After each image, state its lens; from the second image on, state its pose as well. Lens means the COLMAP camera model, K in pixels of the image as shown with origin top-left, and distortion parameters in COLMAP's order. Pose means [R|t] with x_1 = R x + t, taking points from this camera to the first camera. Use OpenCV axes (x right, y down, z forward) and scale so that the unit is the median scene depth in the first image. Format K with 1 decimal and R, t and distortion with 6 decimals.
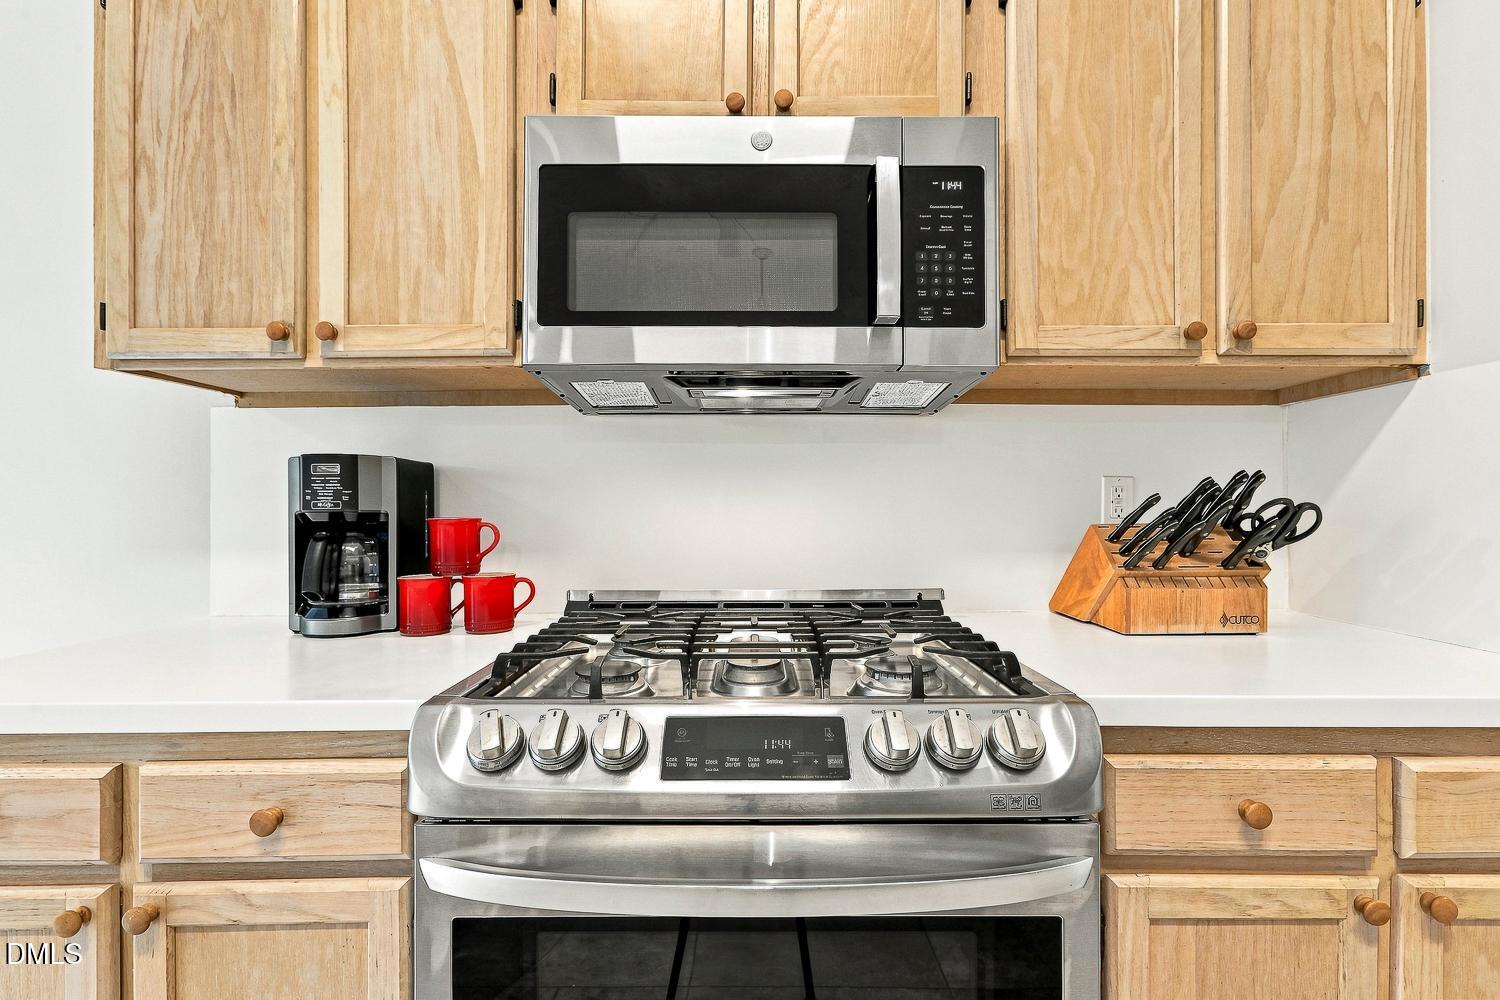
lens RADIAL K [[672.4, 0, 752.3], [0, 672.4, 503.3], [0, 0, 1]] dist [-0.001964, 0.000556]
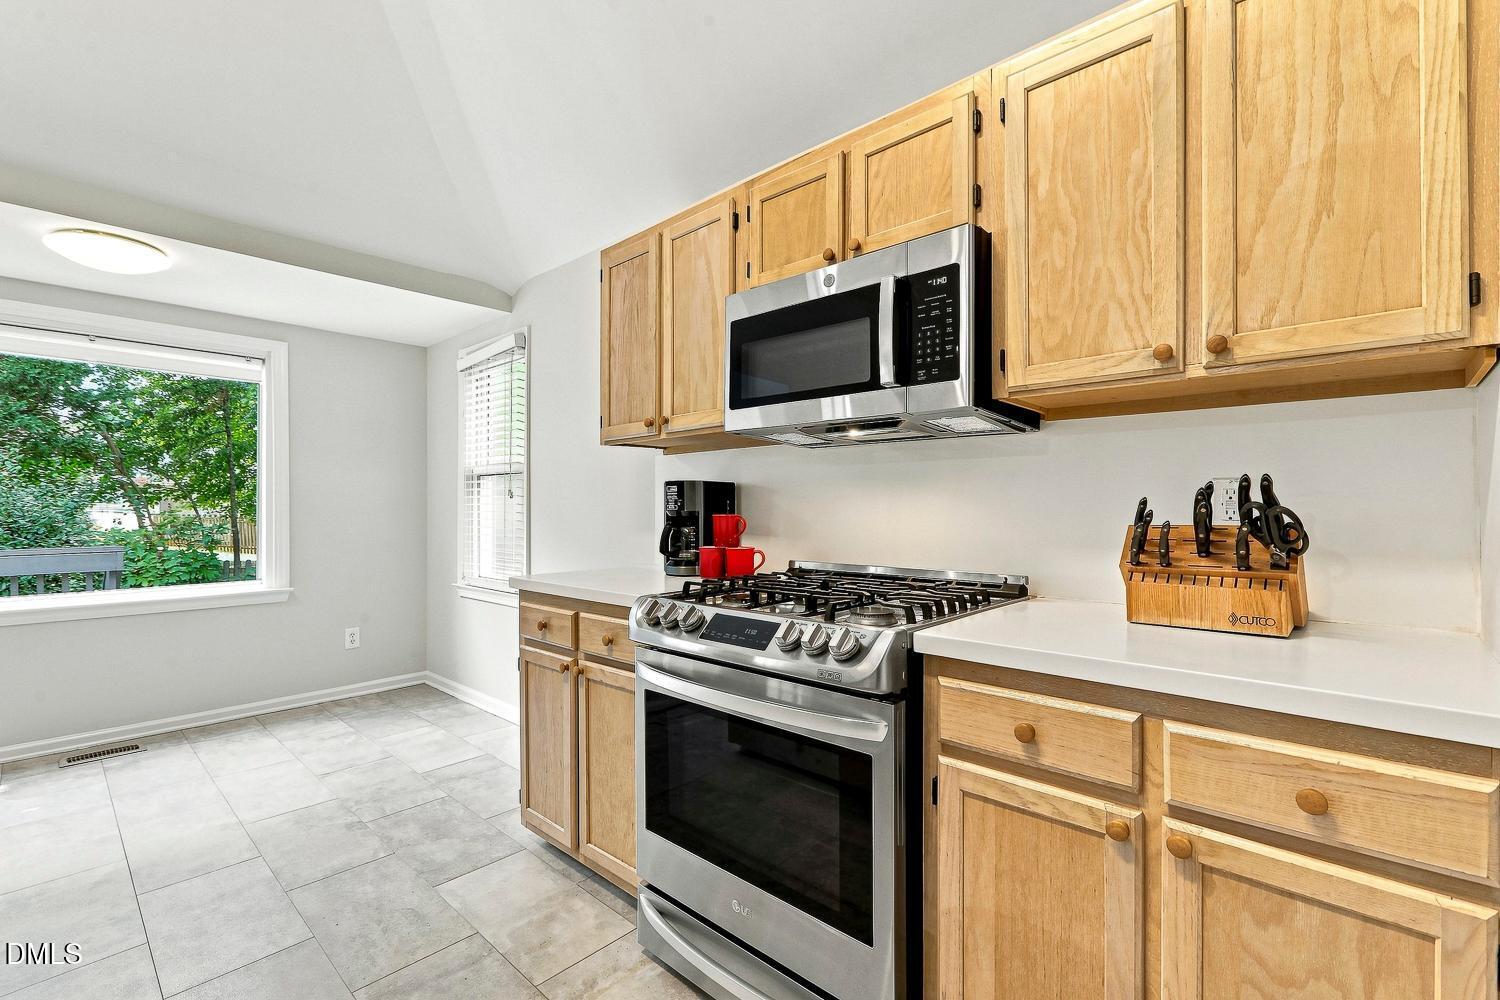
lens RADIAL K [[672.4, 0, 752.3], [0, 672.4, 503.3], [0, 0, 1]] dist [-0.001964, 0.000556]
pose [[0.729100, -0.002983, -0.684400, 0.912863], [0.003573, 0.999993, -0.000551, -0.007516], [0.684398, -0.002044, 0.729106, -0.277475]]
